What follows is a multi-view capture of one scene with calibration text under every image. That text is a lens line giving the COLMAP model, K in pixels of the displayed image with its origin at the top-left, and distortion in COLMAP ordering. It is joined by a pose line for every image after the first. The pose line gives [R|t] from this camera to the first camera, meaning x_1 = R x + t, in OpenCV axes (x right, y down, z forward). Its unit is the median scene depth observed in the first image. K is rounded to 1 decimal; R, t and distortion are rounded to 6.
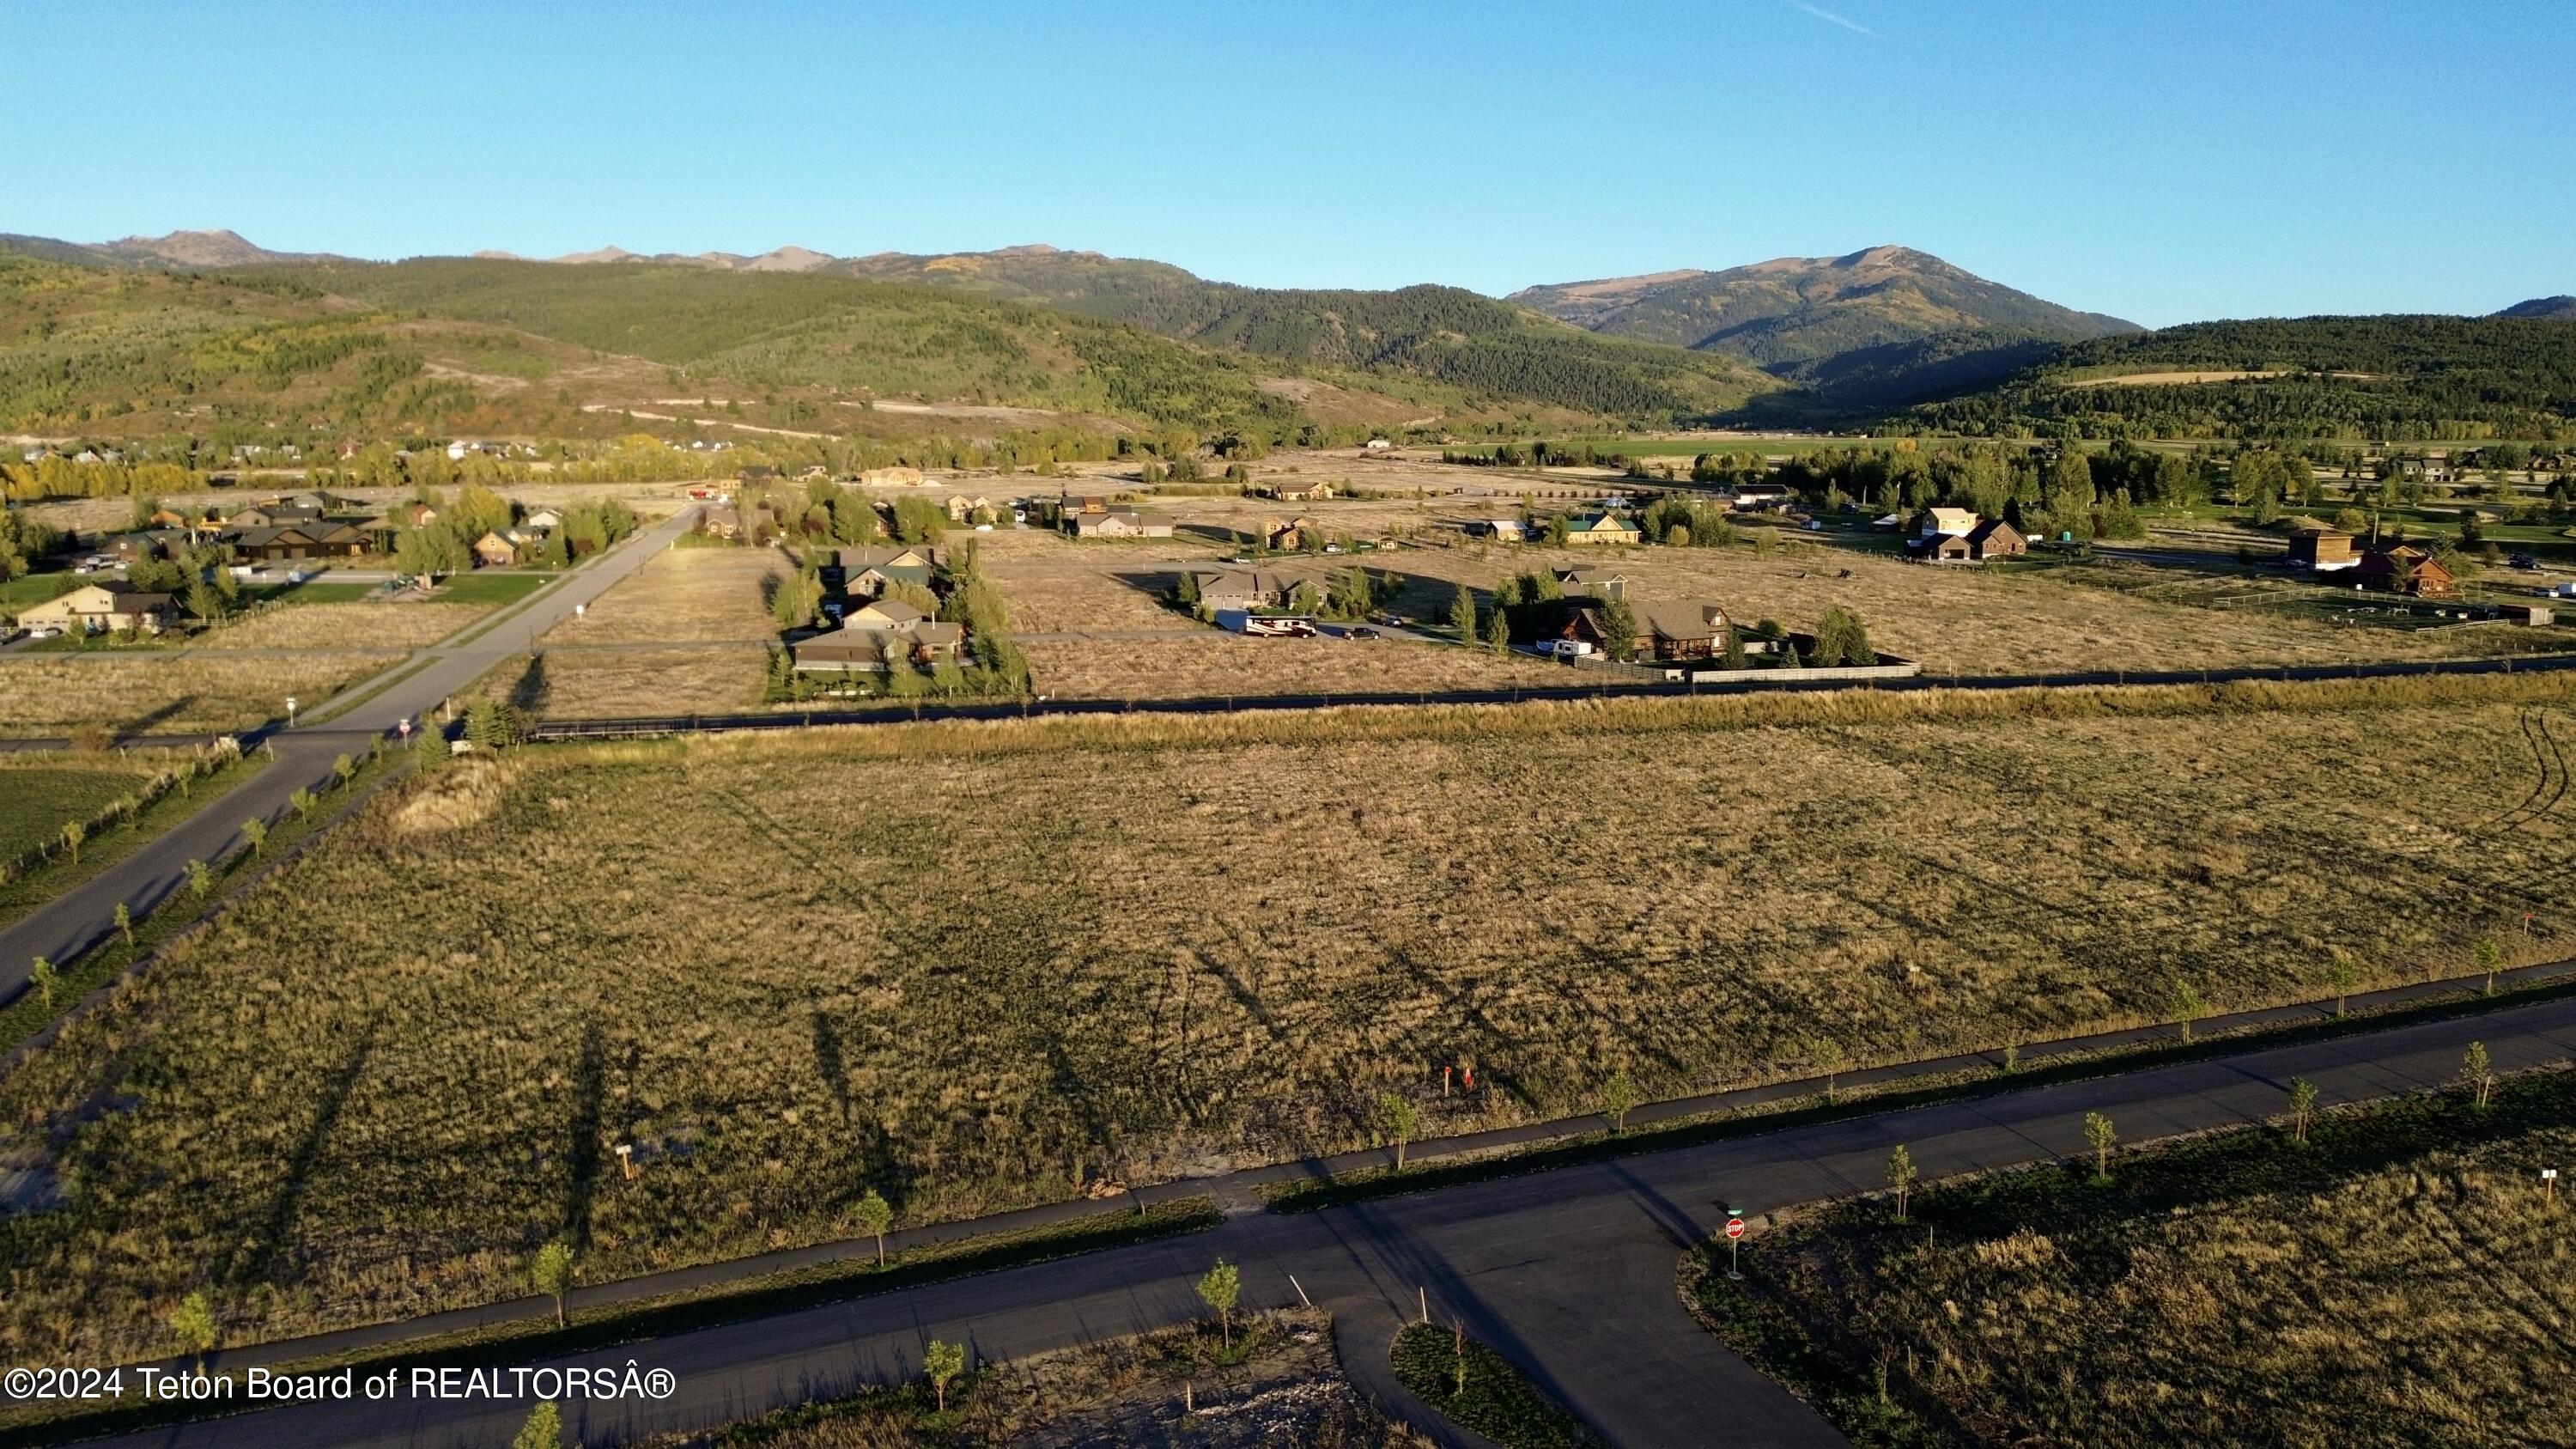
lens RADIAL K [[1814.3, 0, 1288.0], [0, 1814.3, 724.5], [0, 0, 1]] dist [0.078188, -0.076083]
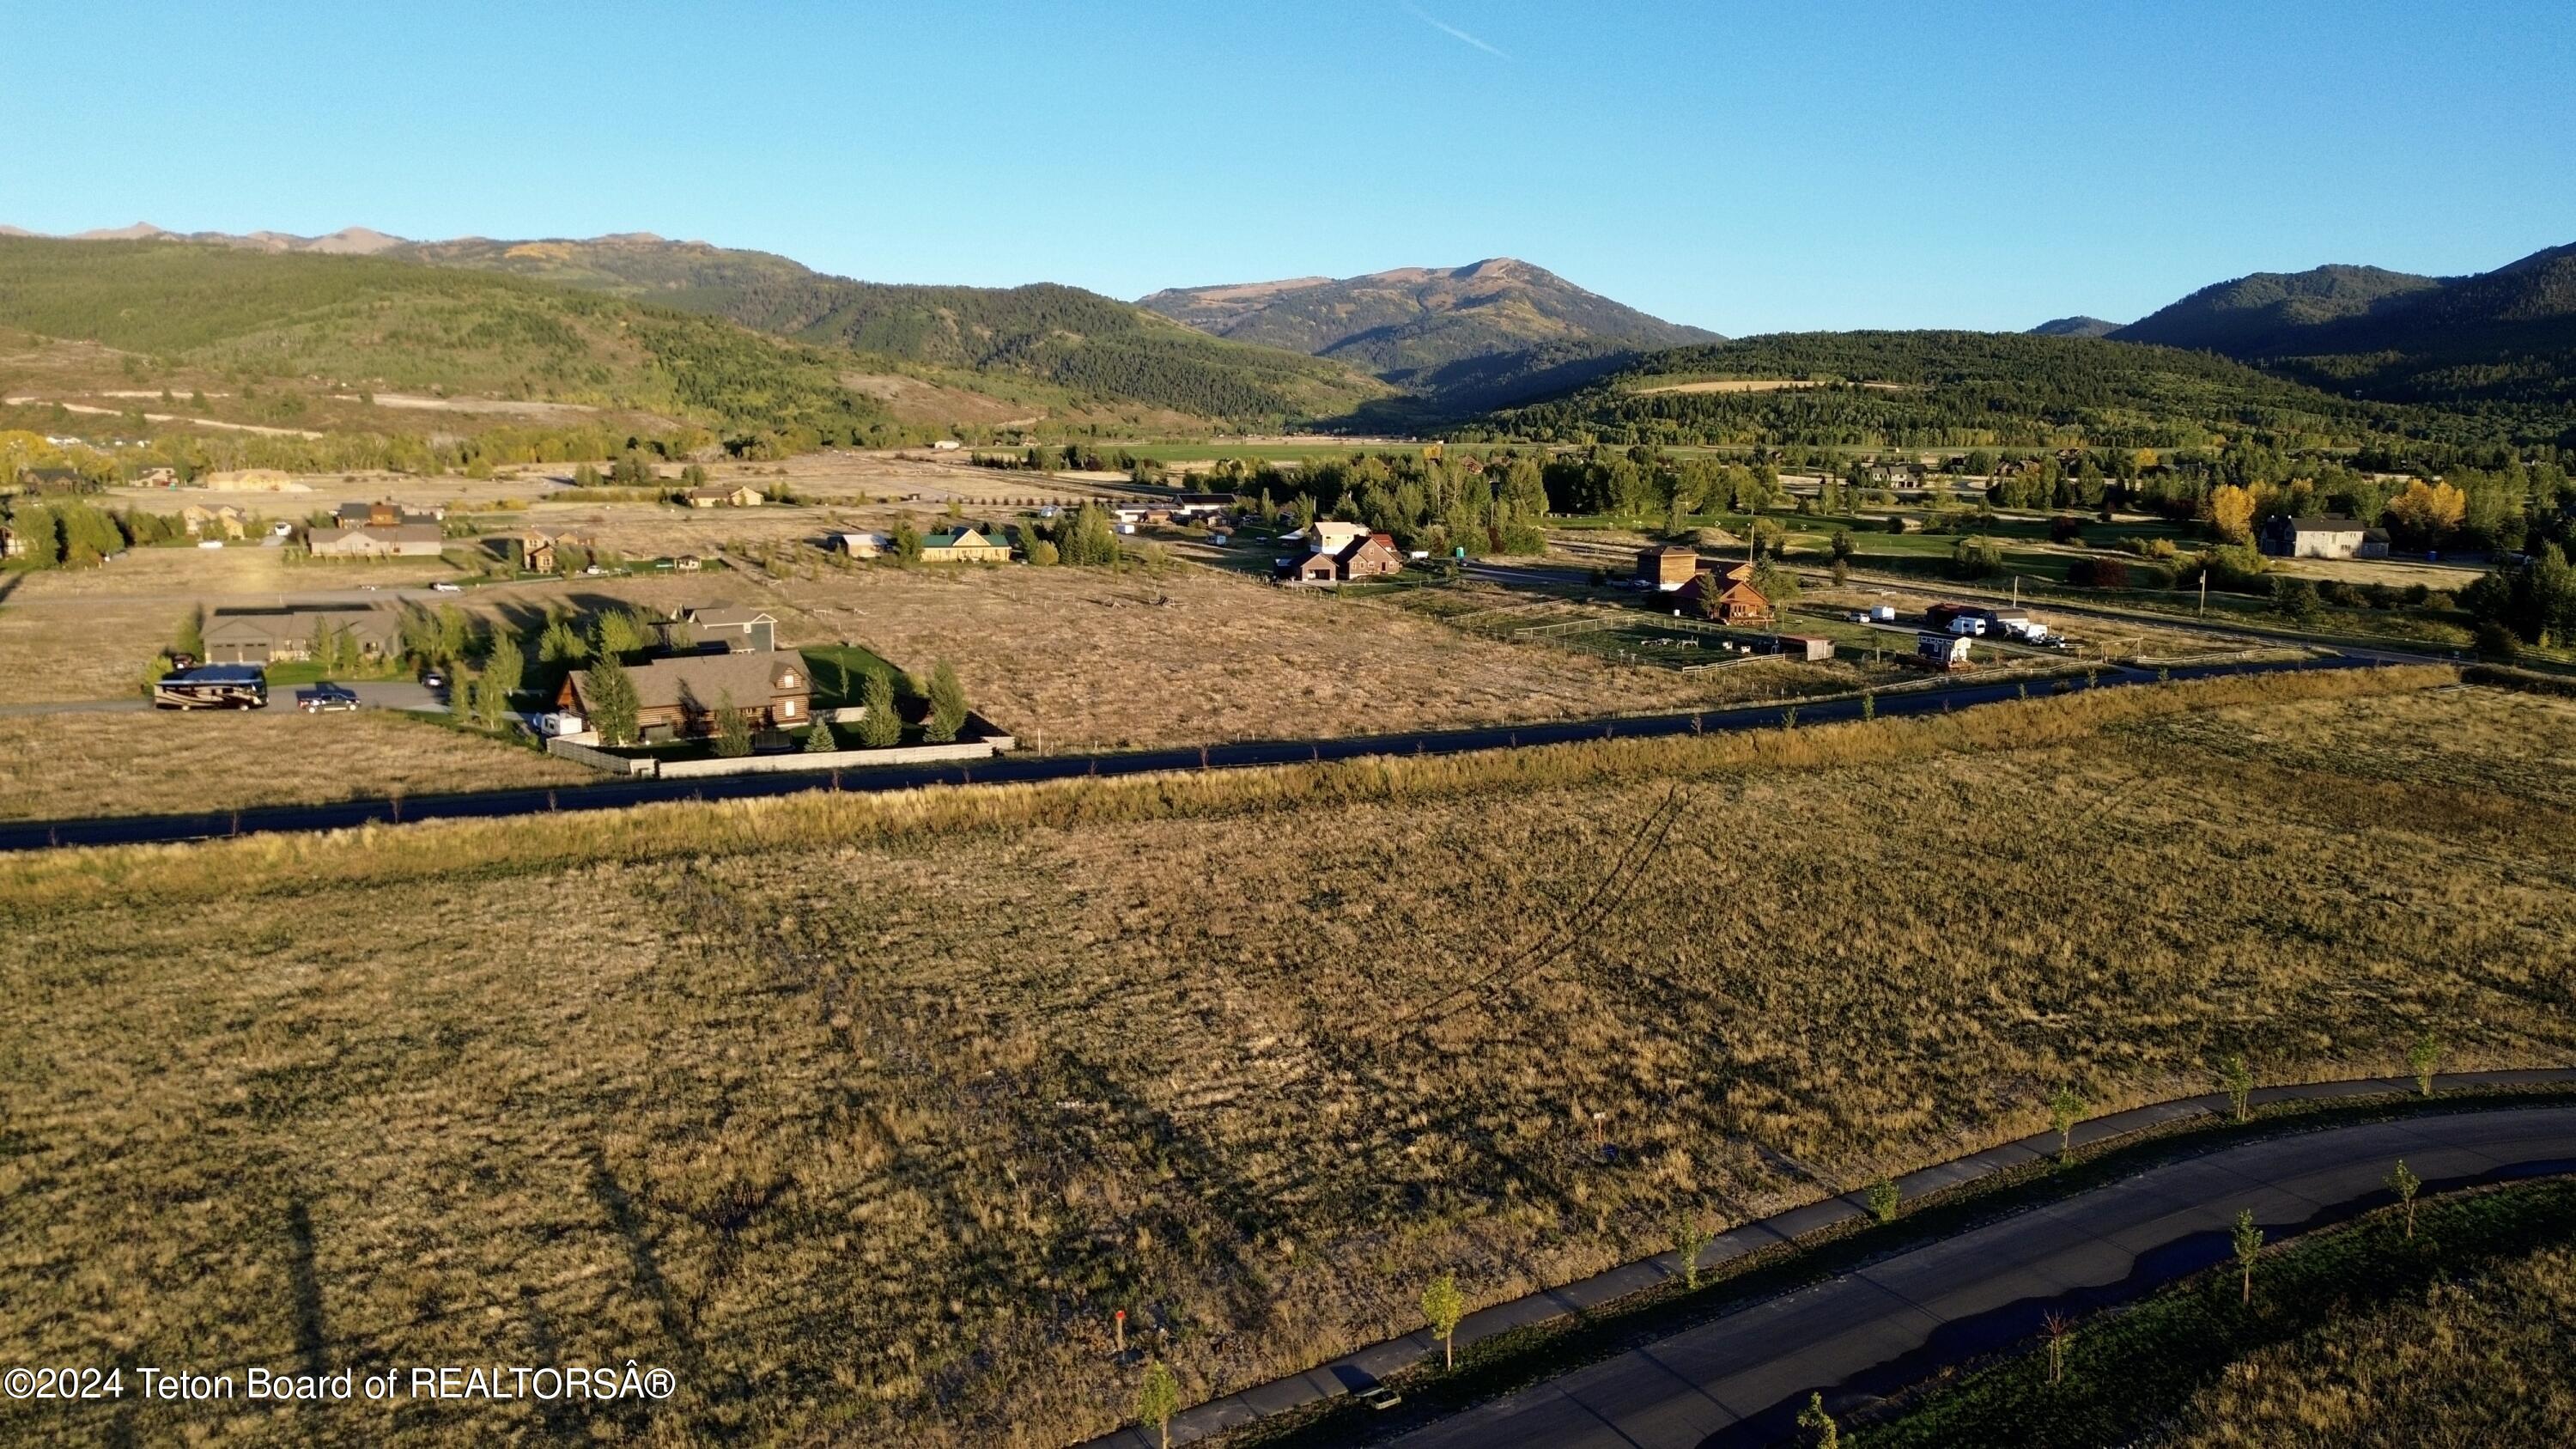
lens RADIAL K [[1814.3, 0, 1288.0], [0, 1814.3, 724.5], [0, 0, 1]] dist [0.078188, -0.076083]
pose [[0.981901, -0.026801, 0.187487, 0.093747], [0.027003, 0.999634, 0.001477, -0.010926], [-0.187458, 0.003612, 0.982266, 0.068385]]
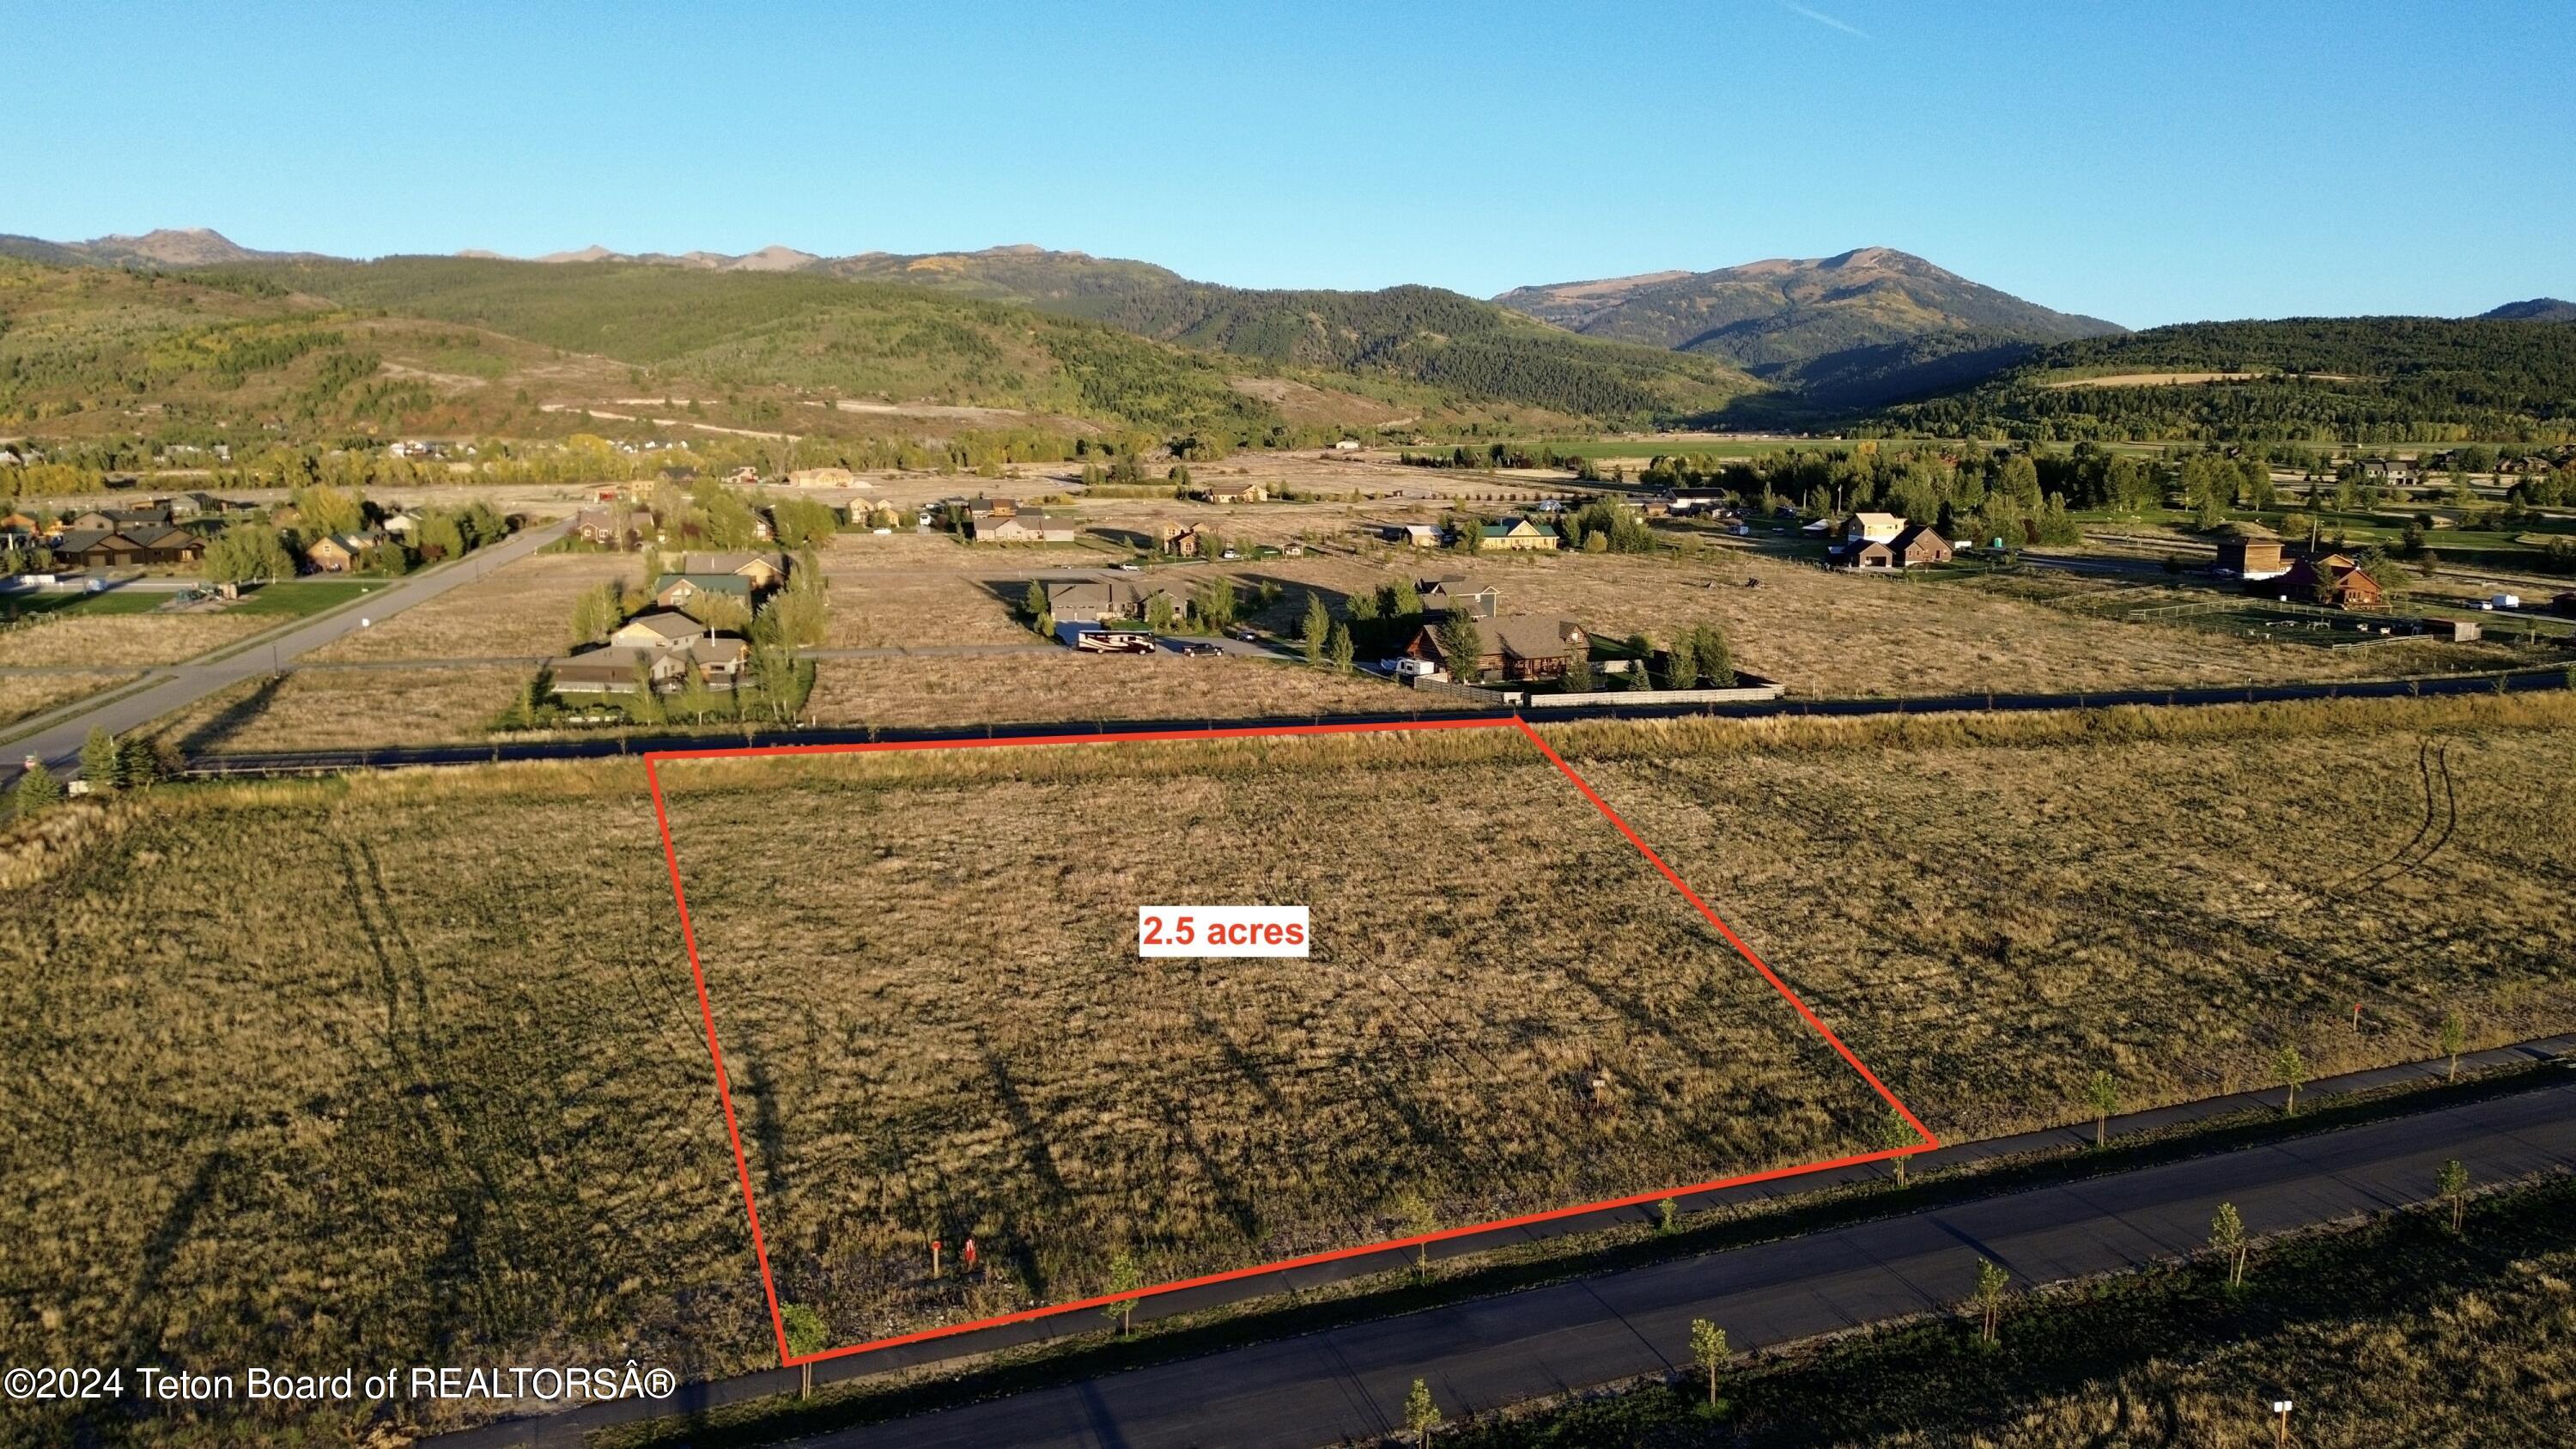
lens RADIAL K [[1814.3, 0, 1288.0], [0, 1814.3, 724.5], [0, 0, 1]] dist [0.078188, -0.076083]
pose [[0.999984, 0.000111, 0.005679, 0.026620], [-0.000109, 1.000000, -0.000421, -0.003862], [-0.005679, 0.000420, 0.999984, 0.023838]]
